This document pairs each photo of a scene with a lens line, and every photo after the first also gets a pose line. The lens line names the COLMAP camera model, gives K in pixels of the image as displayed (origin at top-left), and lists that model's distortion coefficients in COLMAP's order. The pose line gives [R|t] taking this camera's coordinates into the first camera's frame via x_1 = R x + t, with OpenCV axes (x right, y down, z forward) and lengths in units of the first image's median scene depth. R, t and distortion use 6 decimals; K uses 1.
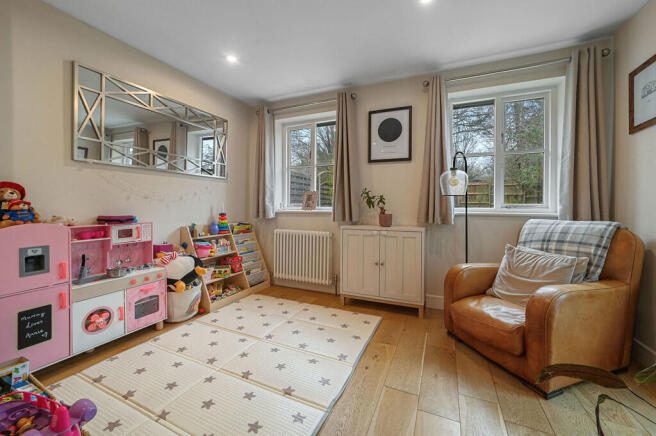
lens RADIAL K [[261.5, 0, 328.2], [0, 261.5, 206.5], [0, 0, 1]] dist [-0.000258, 0.000066]
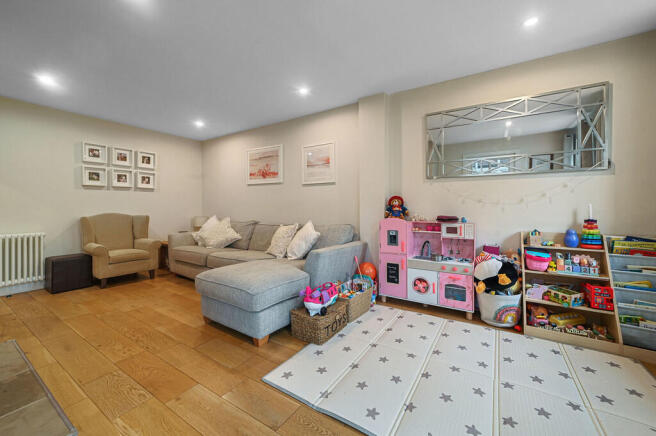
lens RADIAL K [[261.5, 0, 328.2], [0, 261.5, 206.5], [0, 0, 1]] dist [-0.000258, 0.000066]
pose [[-0.137210, -0.005987, -0.990524, 0.552661], [-0.004715, 0.999974, -0.005391, -0.002461], [0.990531, 0.003931, -0.137235, 0.565452]]
